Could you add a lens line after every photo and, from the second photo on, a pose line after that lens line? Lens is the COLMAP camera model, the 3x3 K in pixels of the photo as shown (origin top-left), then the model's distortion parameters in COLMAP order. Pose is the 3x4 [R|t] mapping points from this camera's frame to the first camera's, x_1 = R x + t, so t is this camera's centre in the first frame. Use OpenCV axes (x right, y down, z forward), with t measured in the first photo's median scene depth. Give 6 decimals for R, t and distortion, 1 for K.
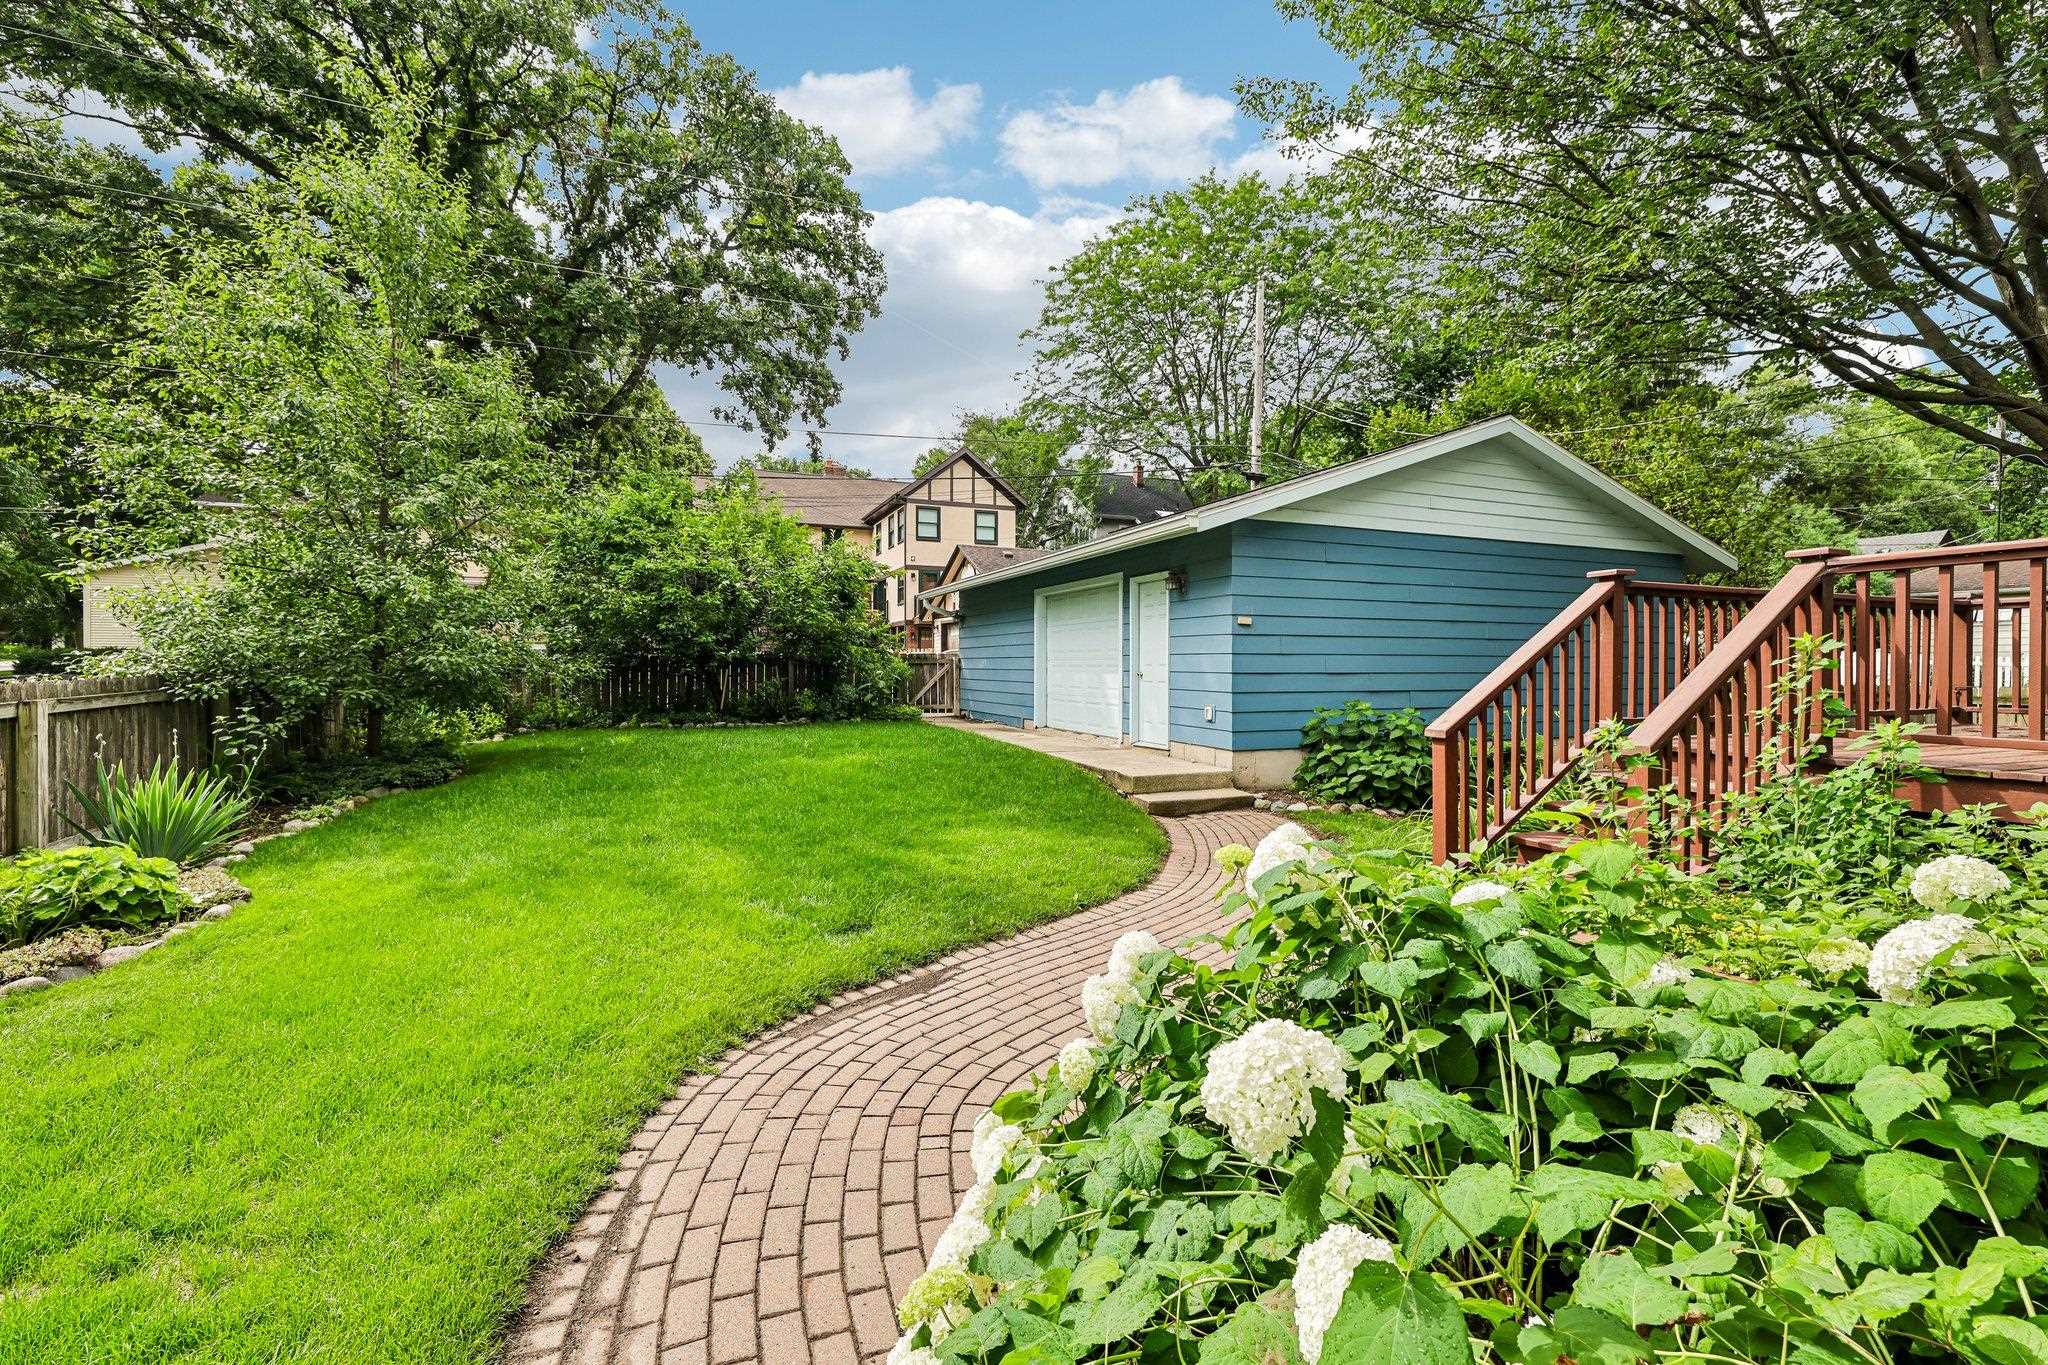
lens RADIAL K [[859.3, 0, 1022.0], [0, 859.3, 674.9], [0, 0, 1]] dist [-0.000375, 0.000121]
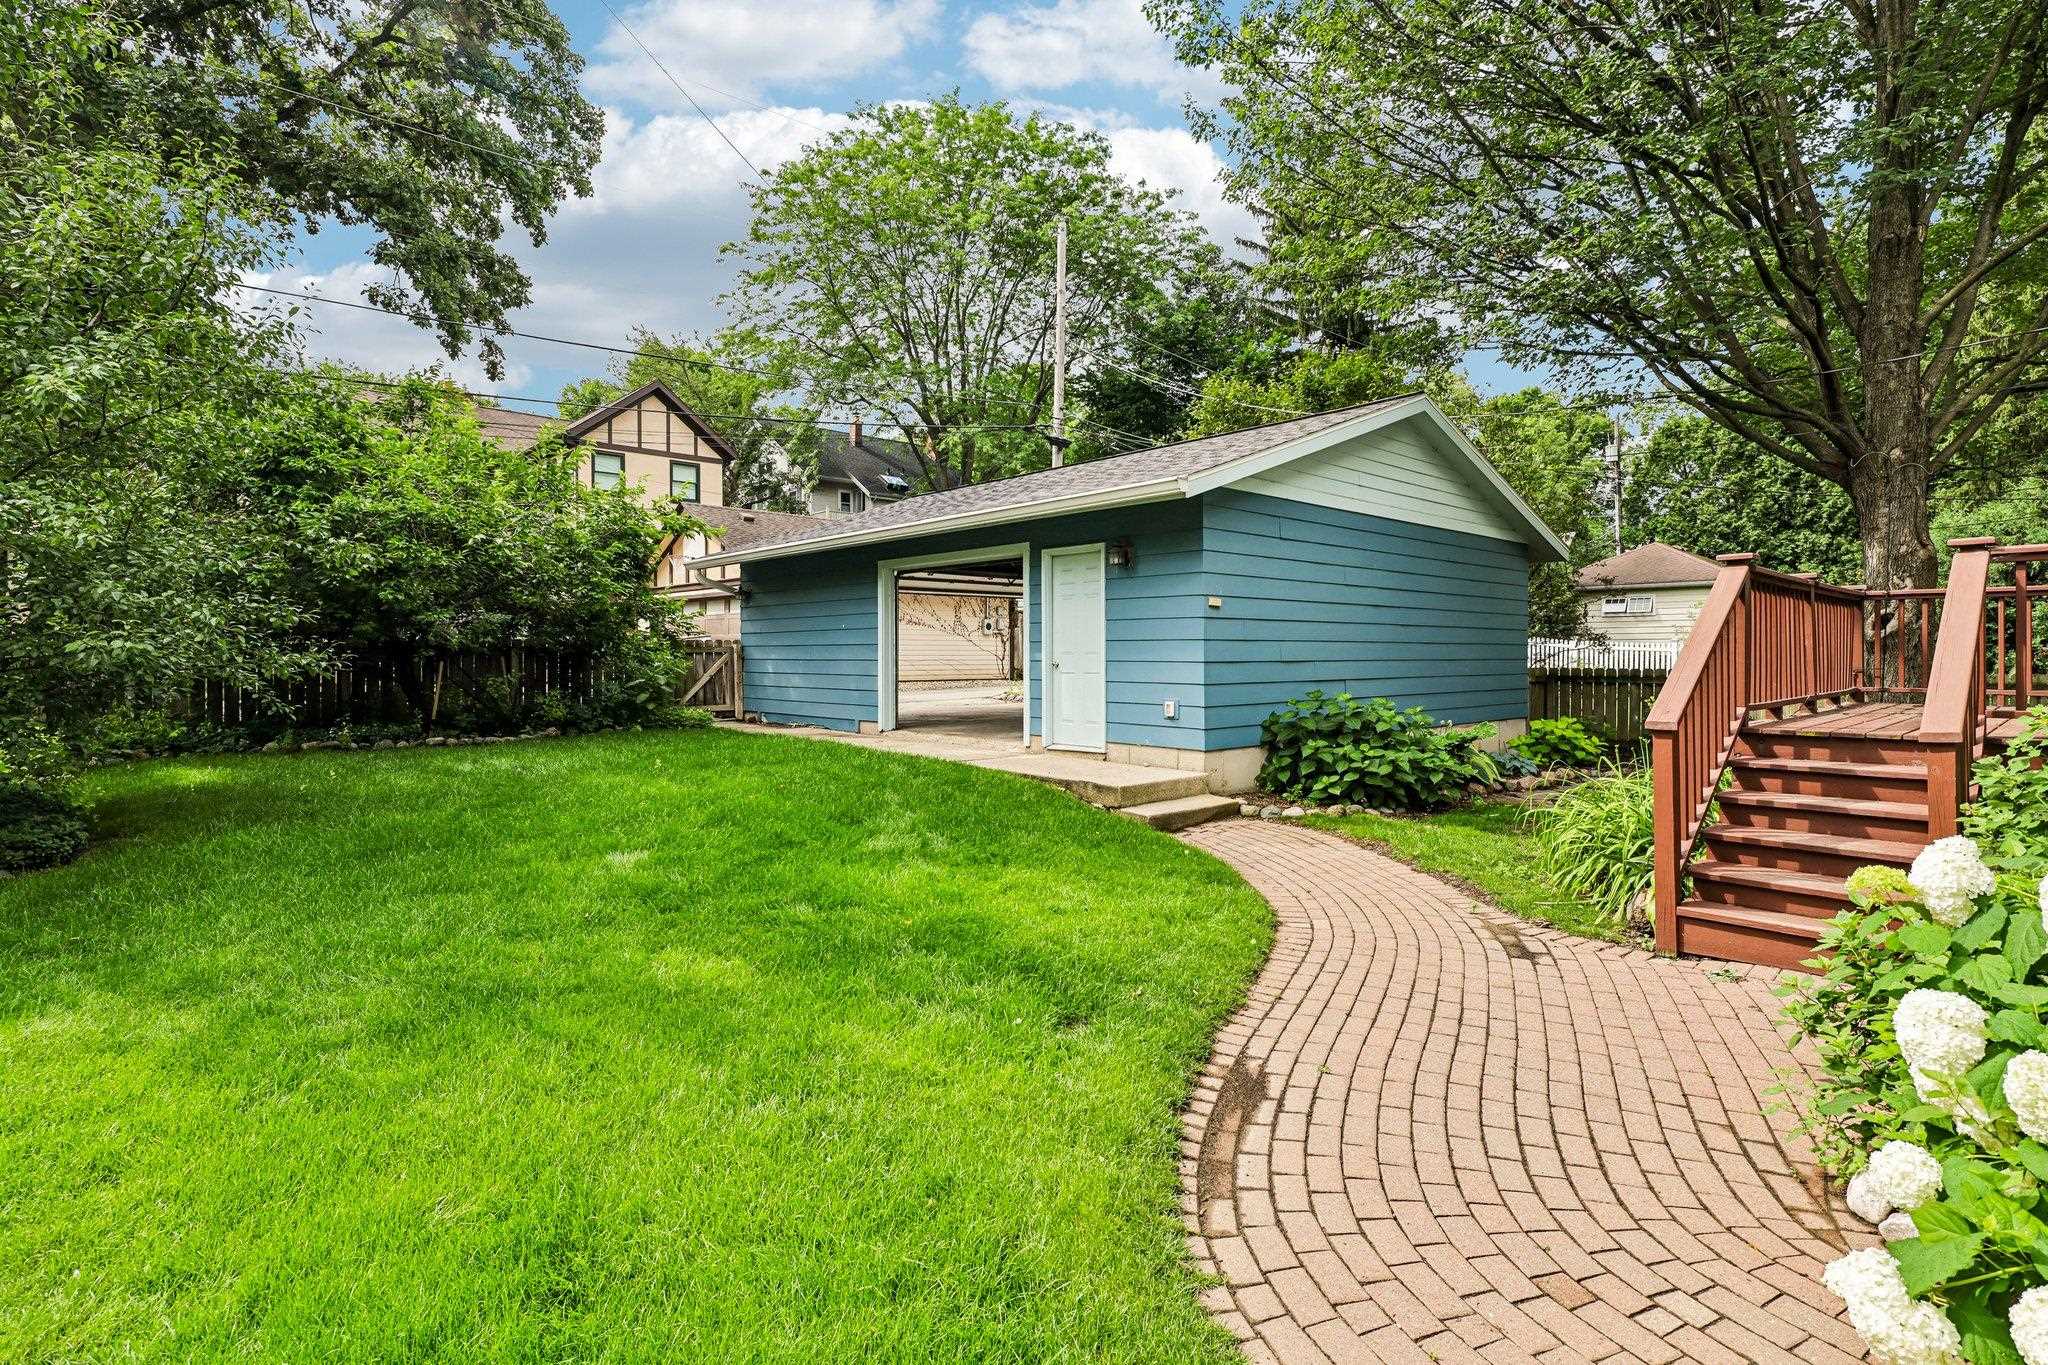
lens RADIAL K [[984.9, 0, 1024.9], [0, 984.9, 662.7], [0, 0, 1]] dist [0.011842, -0.000057]
pose [[0.940197, -0.006739, 0.340565, -0.234563], [0.007563, 0.999971, -0.001090, -0.001595], [-0.340548, 0.003601, 0.940220, 0.108409]]
